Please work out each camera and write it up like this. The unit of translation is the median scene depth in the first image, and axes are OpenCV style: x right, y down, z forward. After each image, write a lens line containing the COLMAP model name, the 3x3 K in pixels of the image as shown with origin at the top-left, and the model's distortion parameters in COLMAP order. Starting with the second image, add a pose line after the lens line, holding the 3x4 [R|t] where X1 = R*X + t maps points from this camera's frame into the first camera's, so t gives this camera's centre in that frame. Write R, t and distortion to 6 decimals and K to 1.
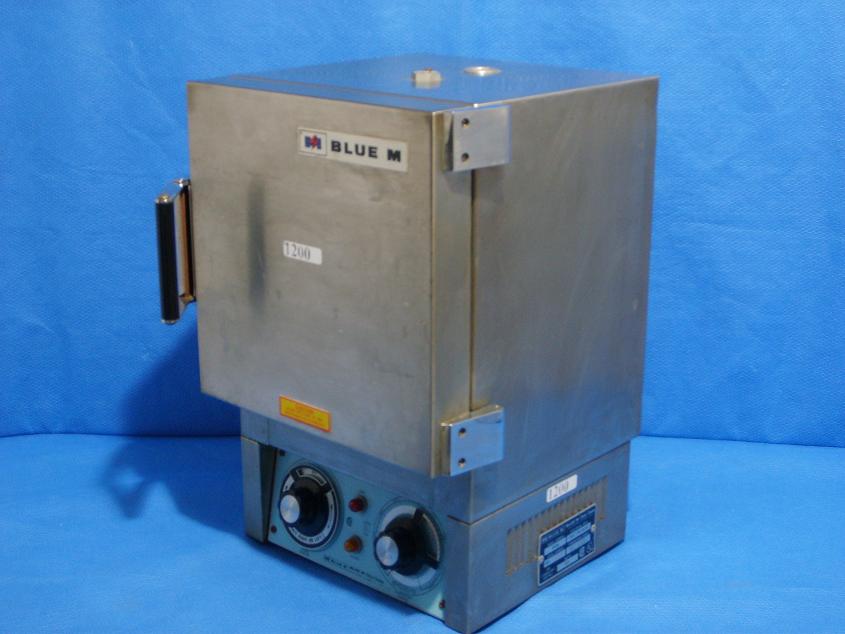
lens RADIAL K [[1270.6, 0, 422.5], [0, 1270.6, 317.0], [0, 0, 1]] dist [0.005003, 0.015548]
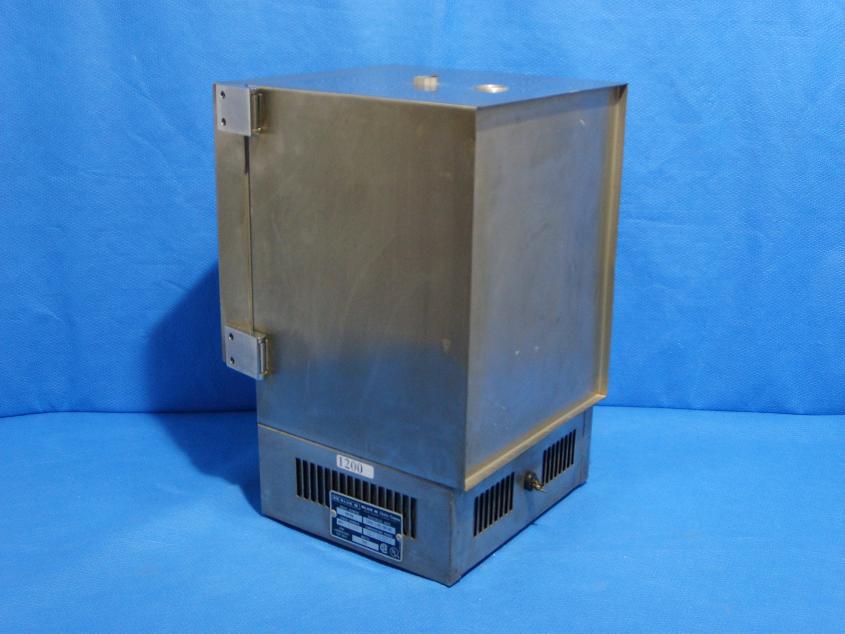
lens RADIAL K [[1092.1, 0, 422.5], [0, 1092.1, 317.0], [0, 0, 1]] dist [-0.010867, -0.009587]
pose [[0.099715, 0.306284, -0.946703, 0.952658], [-0.302133, 0.915843, 0.264477, -0.243856], [0.948036, 0.259658, 0.183862, 0.848189]]
